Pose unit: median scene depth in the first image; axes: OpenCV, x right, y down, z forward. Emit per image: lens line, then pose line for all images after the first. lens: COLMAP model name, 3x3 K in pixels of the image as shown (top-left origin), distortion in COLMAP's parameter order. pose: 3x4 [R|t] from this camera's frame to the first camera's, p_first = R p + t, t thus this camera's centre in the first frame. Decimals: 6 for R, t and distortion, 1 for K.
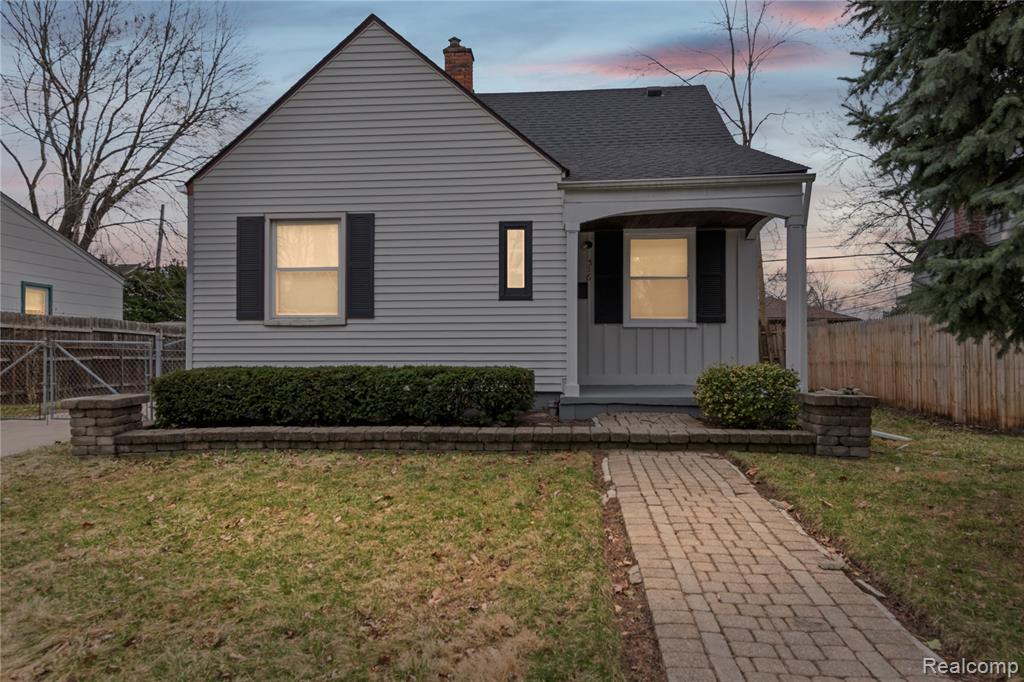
lens RADIAL K [[628.1, 0, 509.8], [0, 628.1, 350.1], [0, 0, 1]] dist [0.019263, -0.000797]
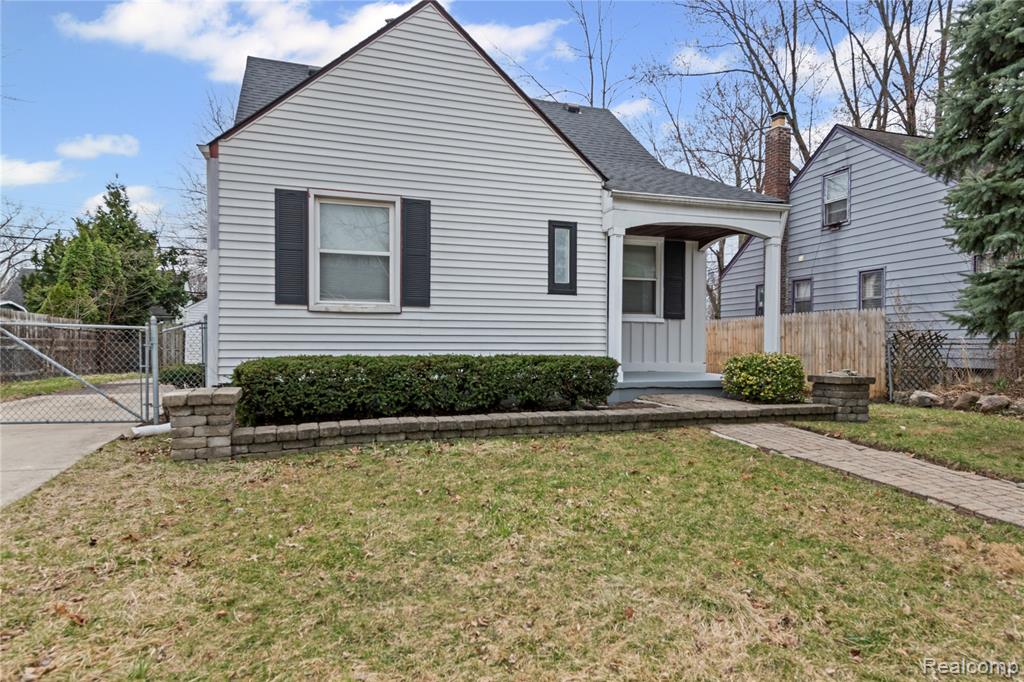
lens RADIAL K [[628.1, 0, 509.8], [0, 628.1, 350.1], [0, 0, 1]] dist [0.019263, -0.000797]
pose [[0.914535, 0.002834, 0.404497, -0.527511], [-0.008555, 0.999887, 0.012337, 0.004177], [-0.404416, -0.014743, 0.914456, 0.047383]]
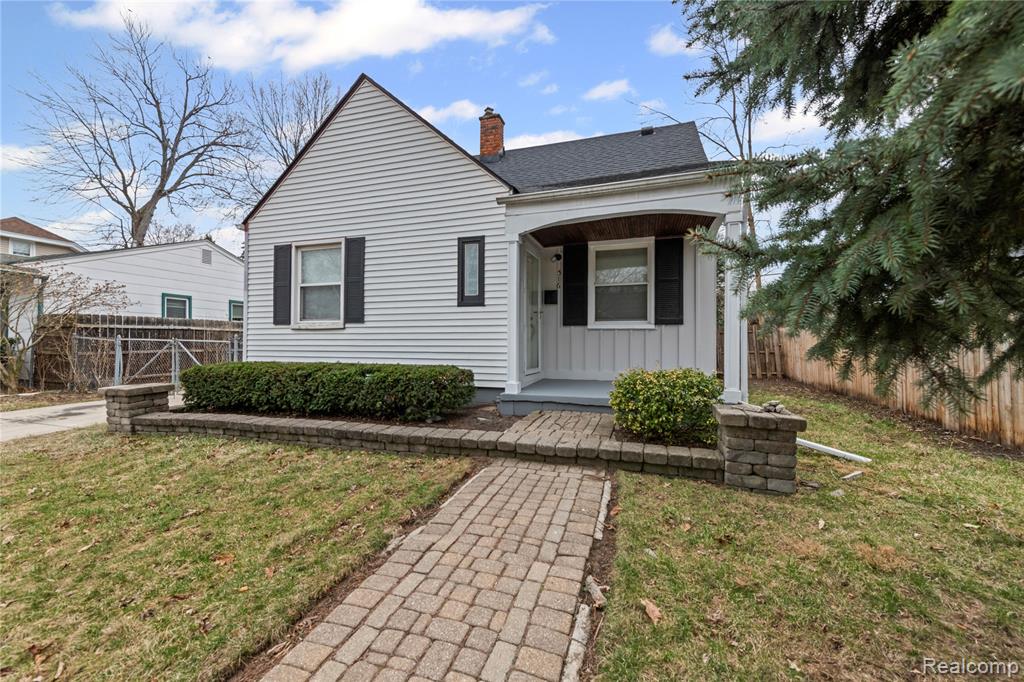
lens RADIAL K [[404.7, 0, 512.0], [0, 404.7, 341.0], [0, 0, 1]] dist [0.013716, -0.000162]
pose [[0.974503, 0.003123, -0.224354, 0.254307], [-0.003031, 0.999995, 0.000757, -0.017671], [0.224355, -0.000058, 0.974508, 0.313937]]
